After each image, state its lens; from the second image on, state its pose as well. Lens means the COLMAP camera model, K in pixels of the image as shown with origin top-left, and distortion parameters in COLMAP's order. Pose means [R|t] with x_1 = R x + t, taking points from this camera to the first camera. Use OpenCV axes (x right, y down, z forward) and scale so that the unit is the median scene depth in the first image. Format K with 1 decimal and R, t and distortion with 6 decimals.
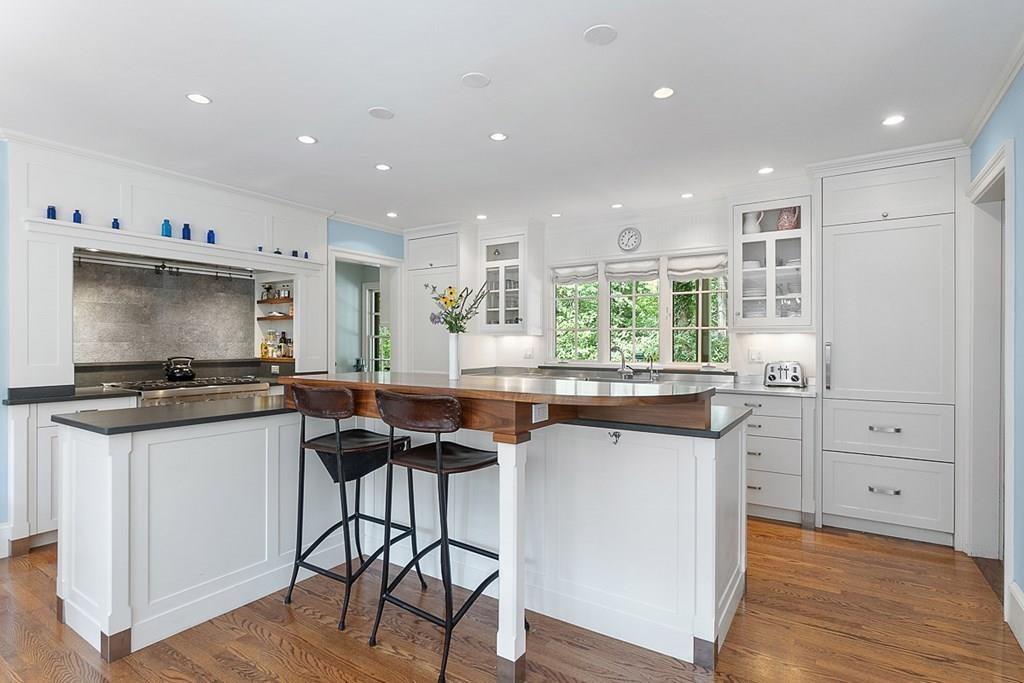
lens RADIAL K [[519.9, 0, 509.6], [0, 519.9, 348.2], [0, 0, 1]] dist [0.002519, 0.002004]
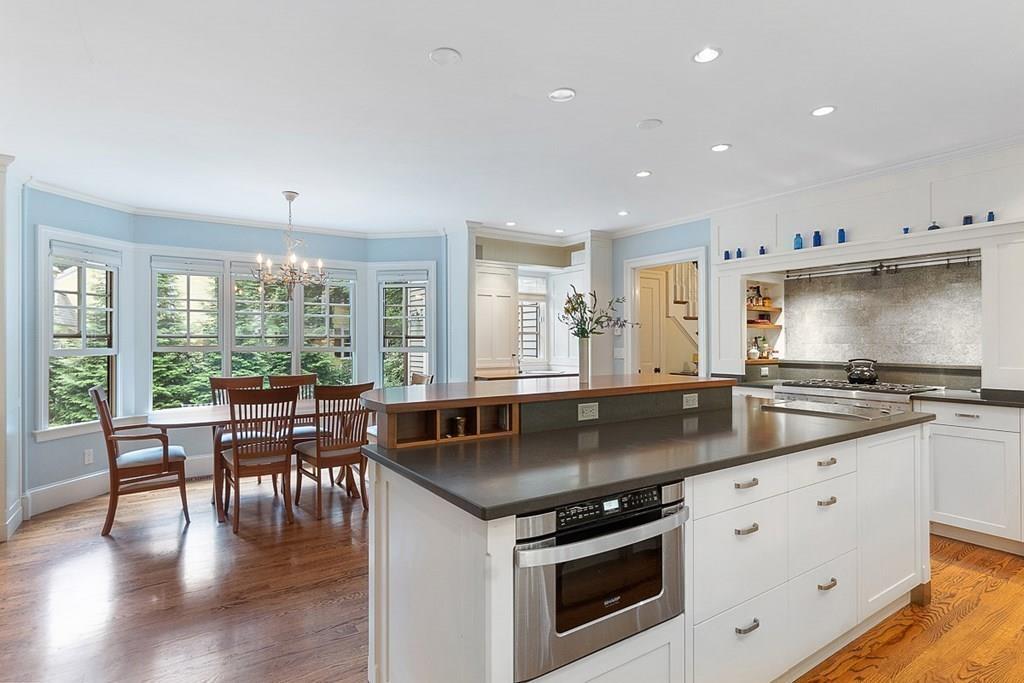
lens RADIAL K [[519.9, 0, 505.5], [0, 519.9, 339.4], [0, 0, 1]] dist [0.002519, 0.002004]
pose [[-0.396706, -0.004152, -0.917936, 0.490361], [-0.008865, 0.999960, -0.000692, -0.012361], [0.917903, 0.007864, -0.396727, 0.702487]]
